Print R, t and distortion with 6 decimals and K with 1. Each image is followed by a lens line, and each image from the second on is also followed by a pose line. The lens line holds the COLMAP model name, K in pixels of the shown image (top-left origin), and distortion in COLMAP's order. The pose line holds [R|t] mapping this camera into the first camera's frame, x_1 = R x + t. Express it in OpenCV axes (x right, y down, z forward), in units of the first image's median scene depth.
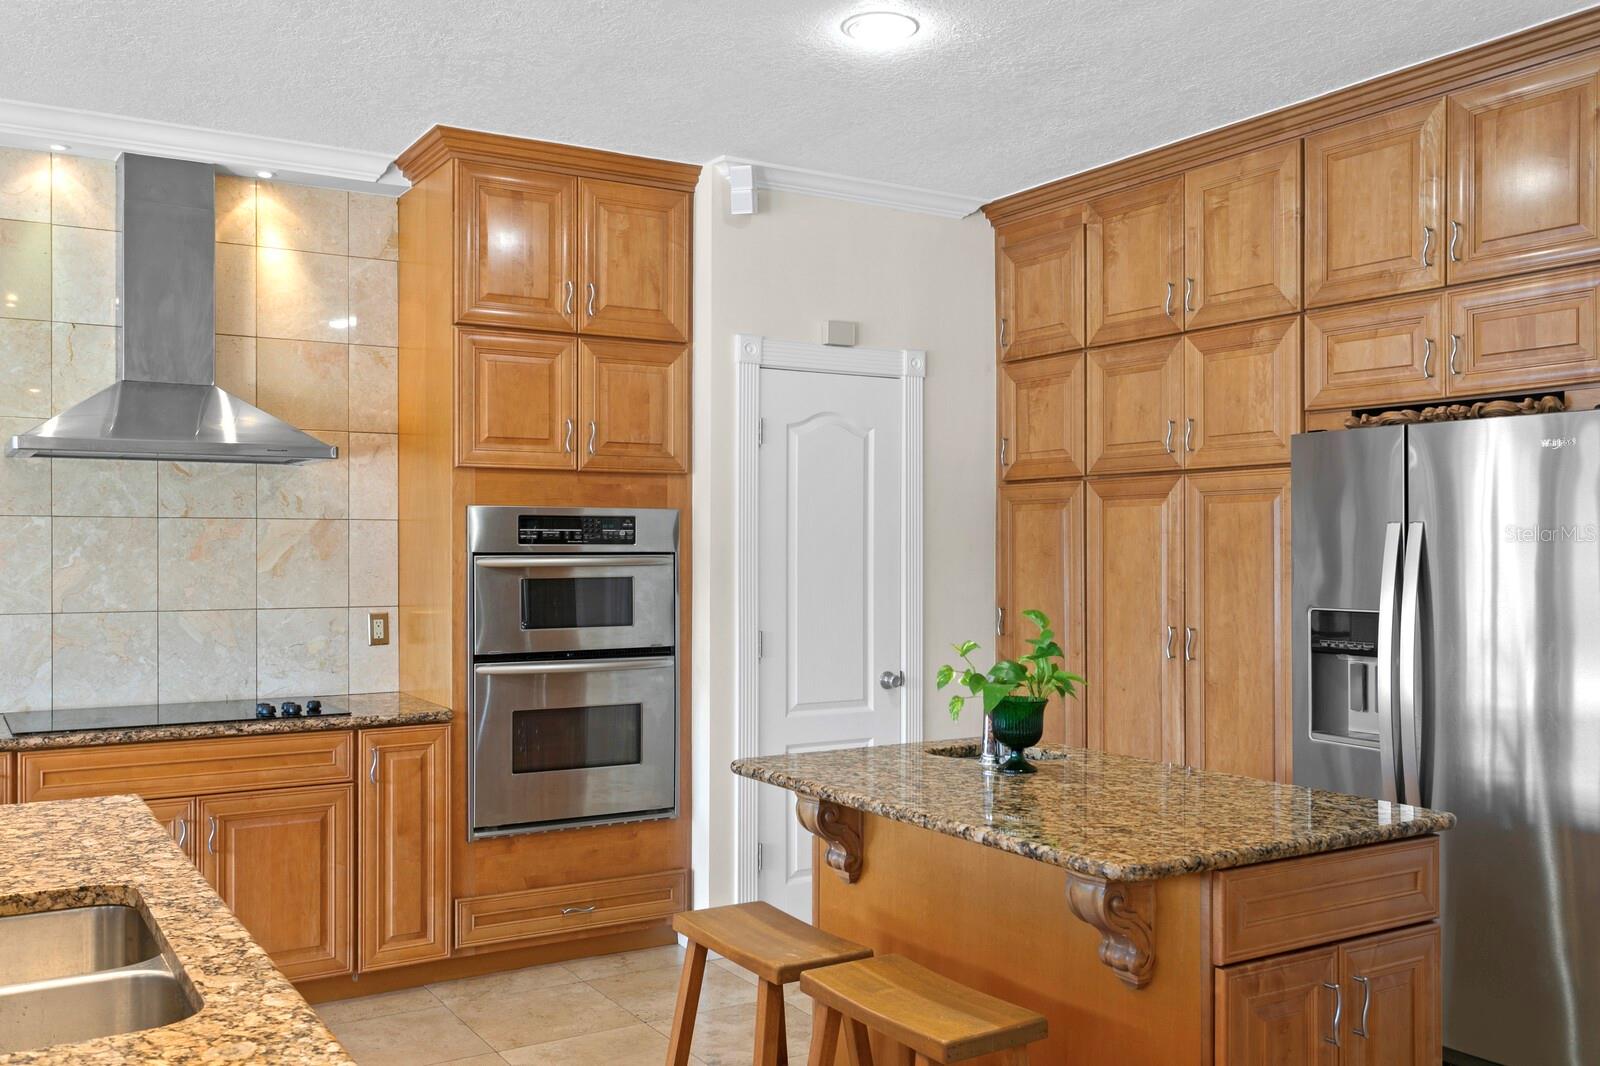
lens RADIAL K [[1409.0, 0, 771.0], [0, 1409.0, 552.3], [0, 0, 1]] dist [0.006420, 0.014707]
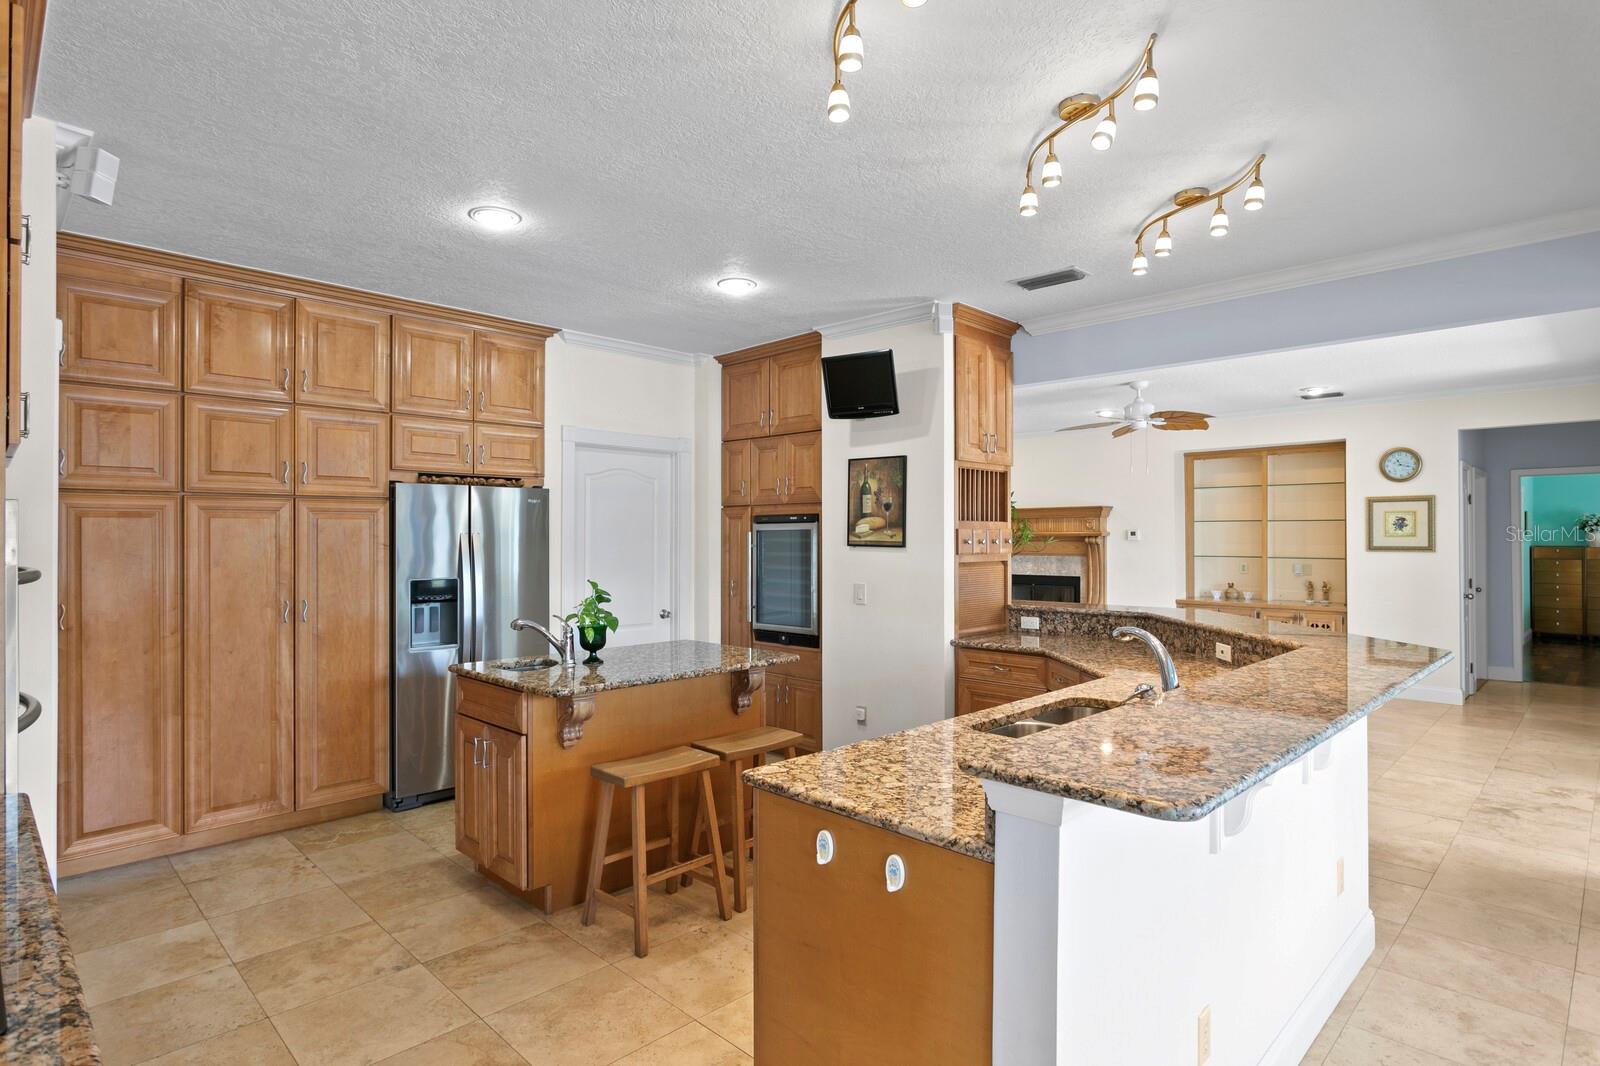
lens RADIAL K [[847.6, 0, 777.2], [0, 847.6, 532.6], [0, 0, 1]] dist [-0.001409, 0.002542]
pose [[-0.240768, 0.006094, 0.970563, -0.709272], [0.006704, 0.999967, -0.004616, -0.011545], [-0.970559, 0.005395, -0.240801, 0.724340]]
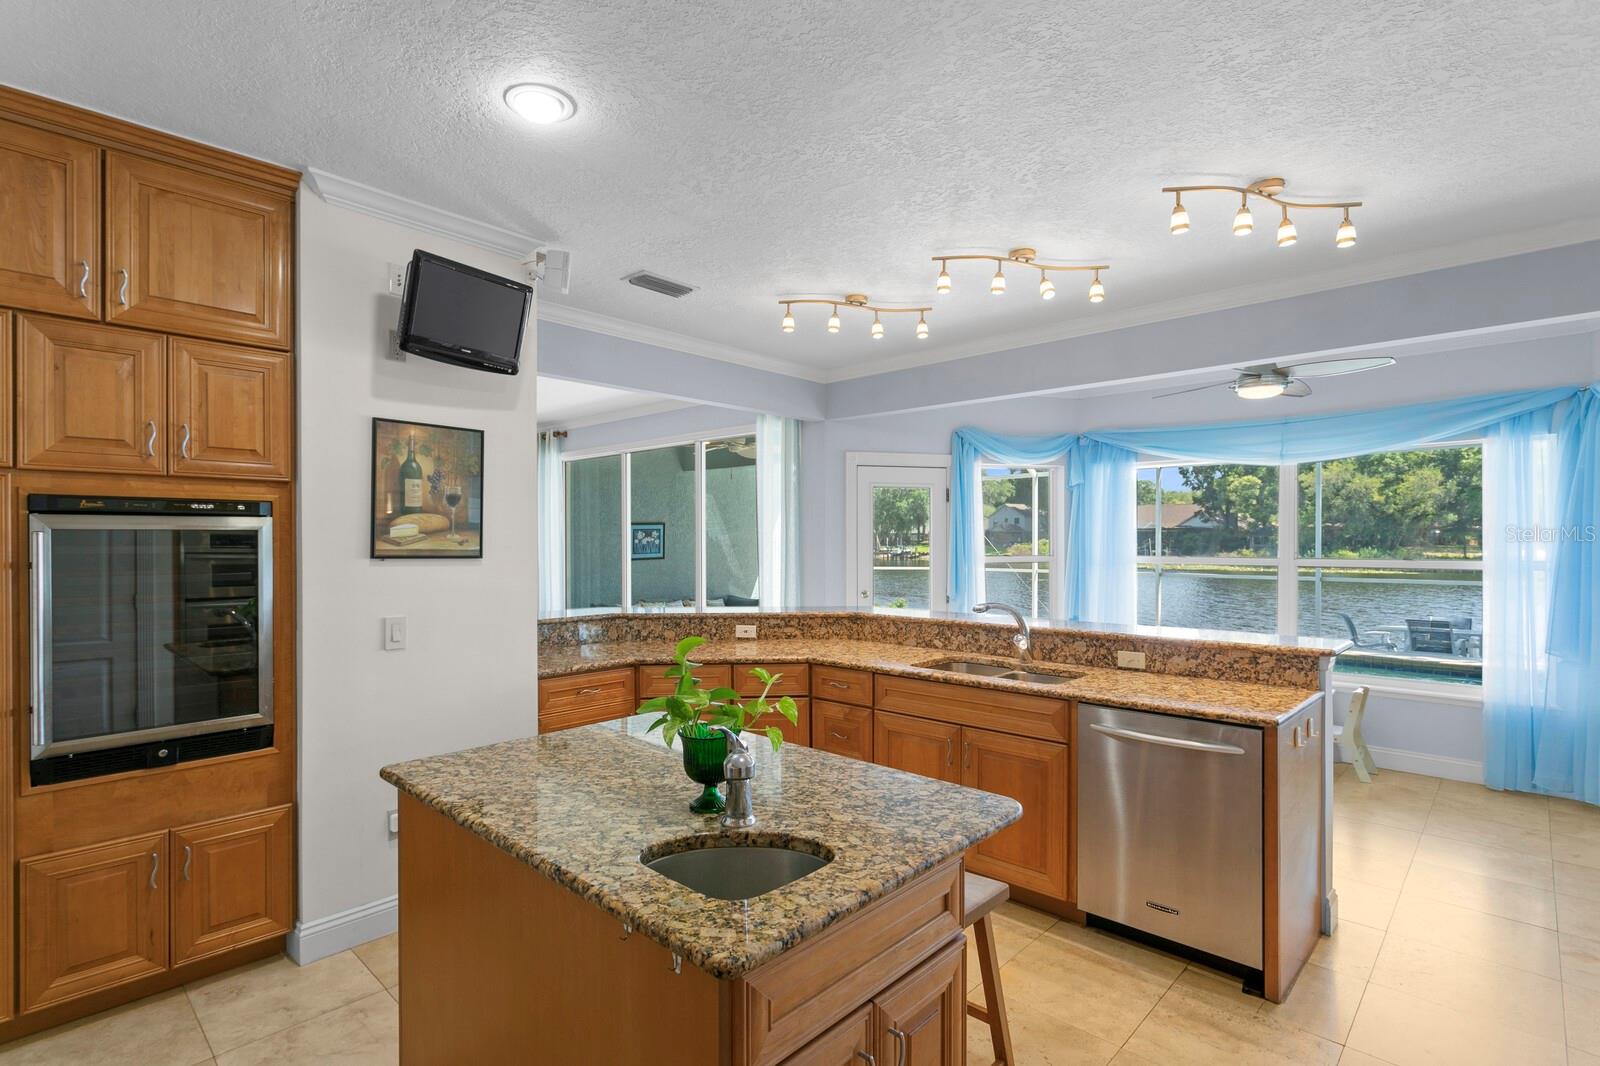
lens RADIAL K [[768.7, 0, 782.8], [0, 768.7, 539.9], [0, 0, 1]] dist [0.000949, 0.000599]
pose [[-0.965833, -0.000765, -0.259164, 0.181781], [-0.001878, 0.999990, 0.004047, -0.016566], [0.259159, 0.004396, -0.965825, 1.046398]]
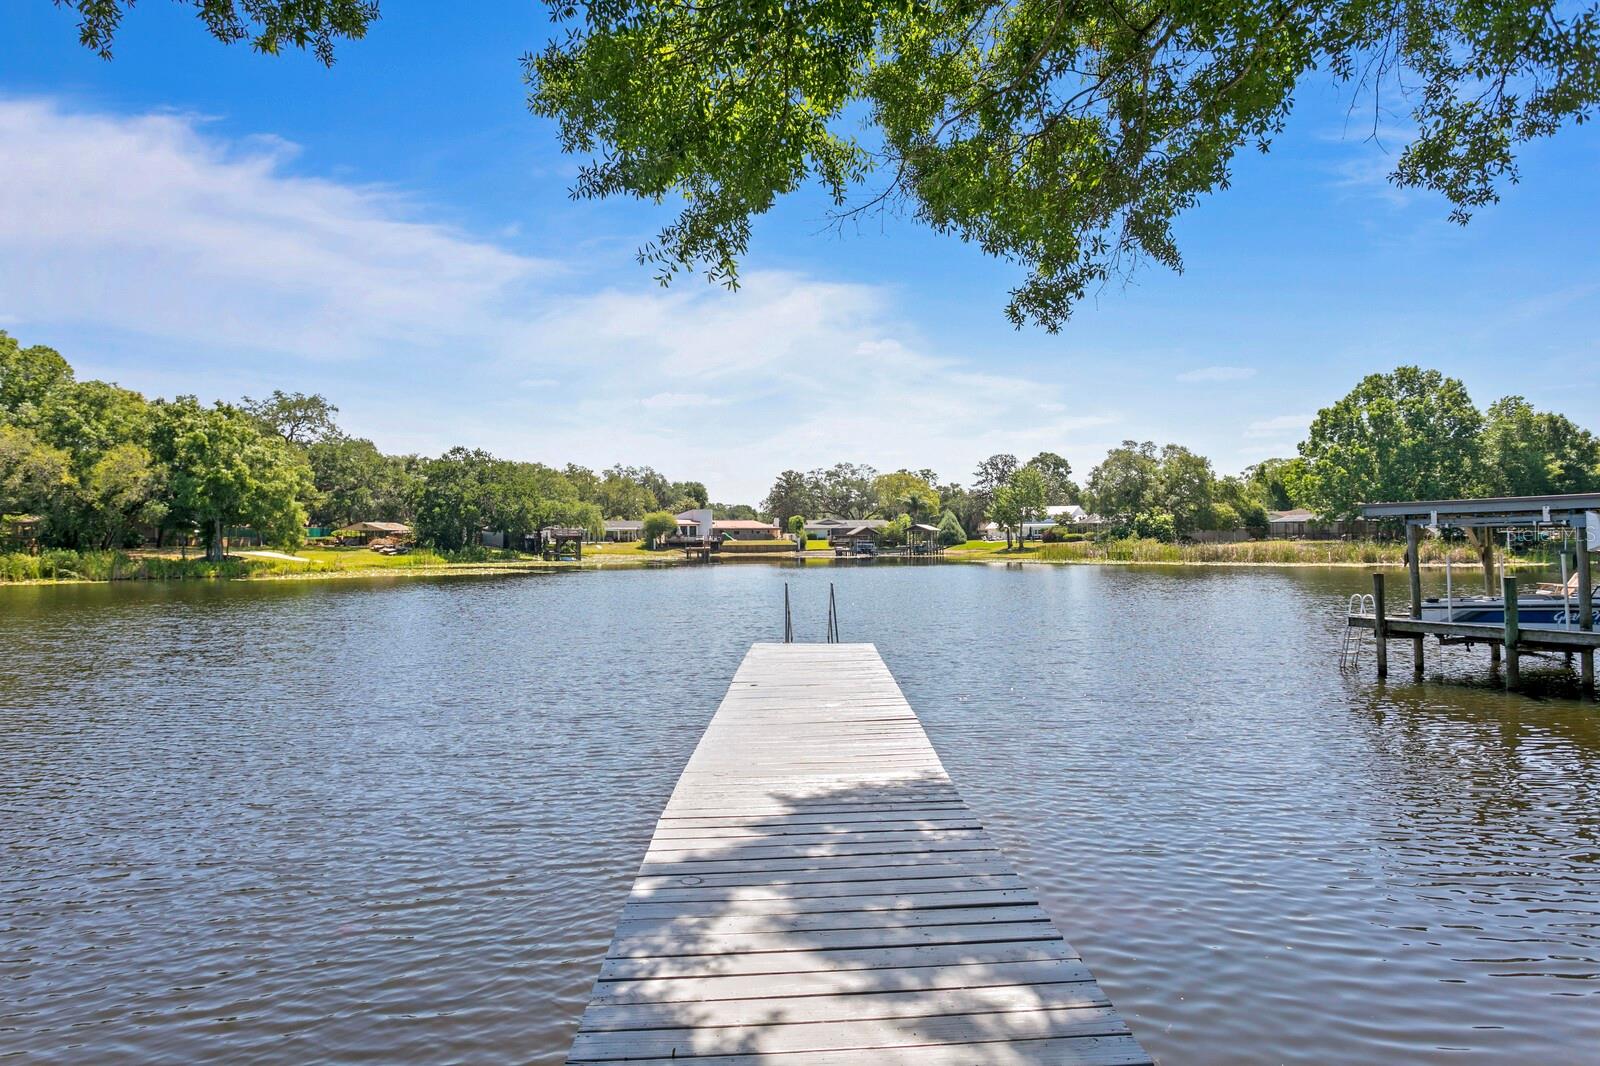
lens RADIAL K [[929.7, 0, 774.3], [0, 929.7, 535.3], [0, 0, 1]] dist [-0.019464, 0.016772]
pose [[-0.097345, -0.007241, -0.995224, -3.601071], [0.001680, 0.999971, -0.007440, 0.120970], [0.995249, -0.002396, -0.097330, 0.618363]]
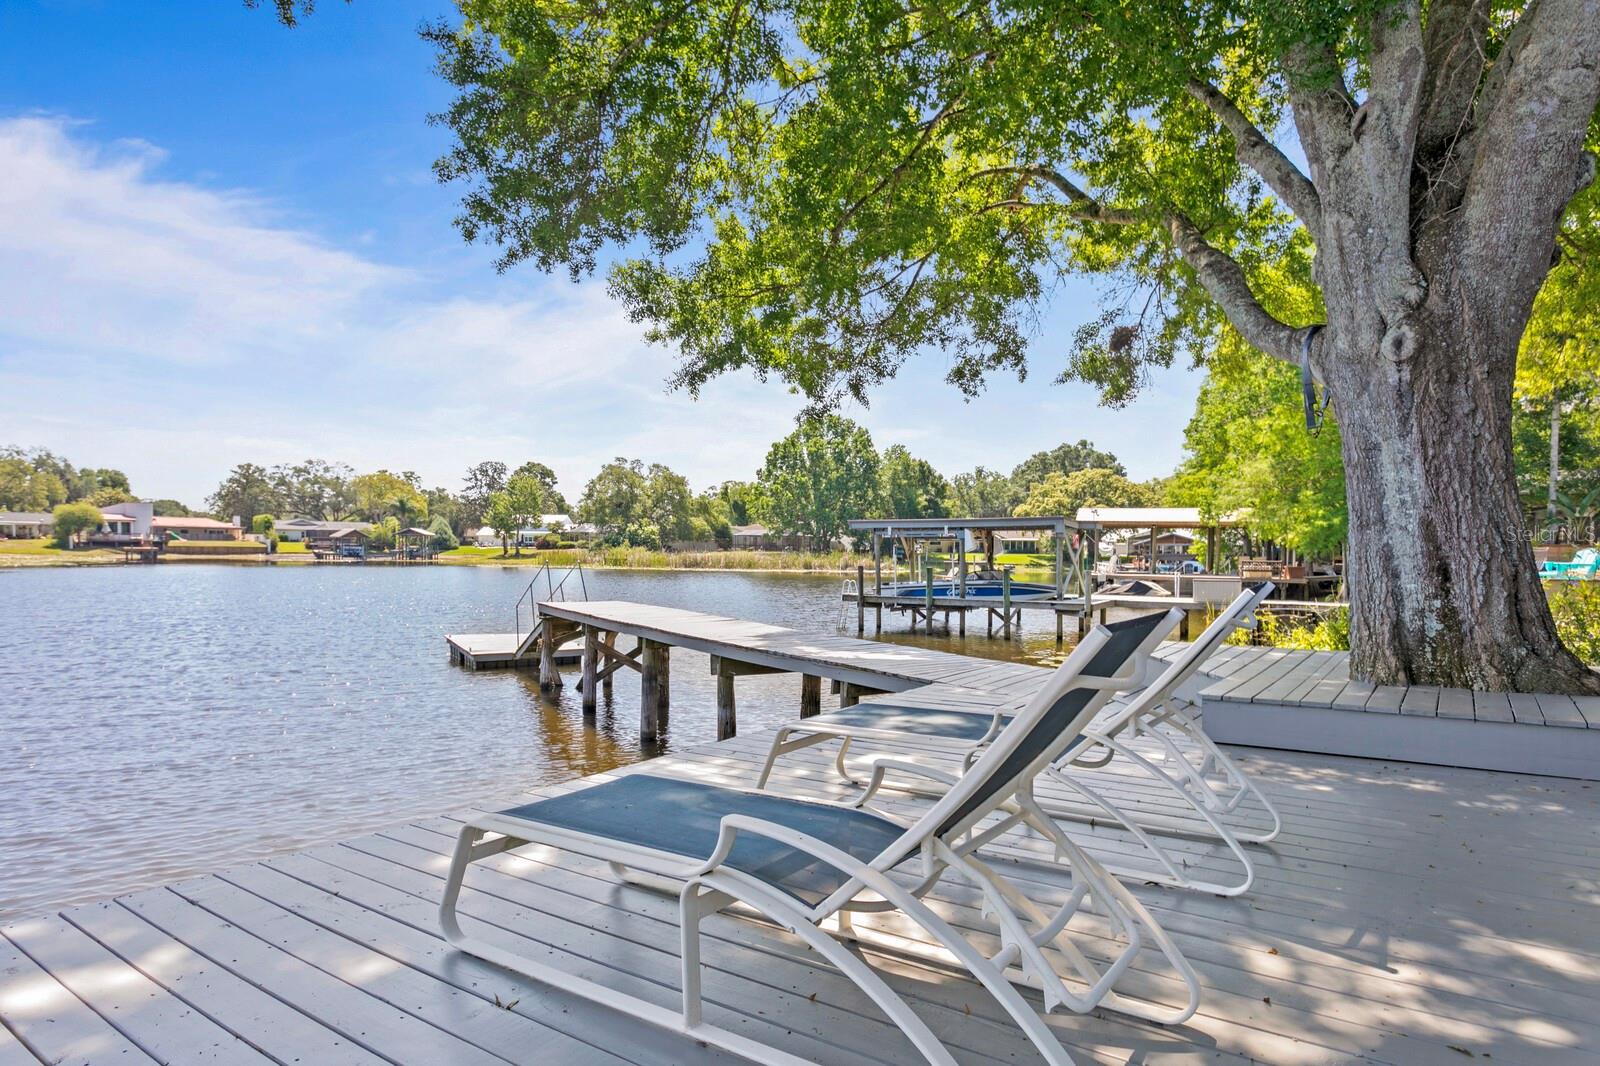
lens RADIAL K [[932.3, 0, 774.6], [0, 932.3, 586.5], [0, 0, 1]] dist [-0.005288, 0.001192]
pose [[0.441400, 0.037946, -0.896508, -2.498461], [-0.016504, 0.999280, 0.034170, 0.198632], [0.897159, -0.000287, 0.441708, -0.441915]]
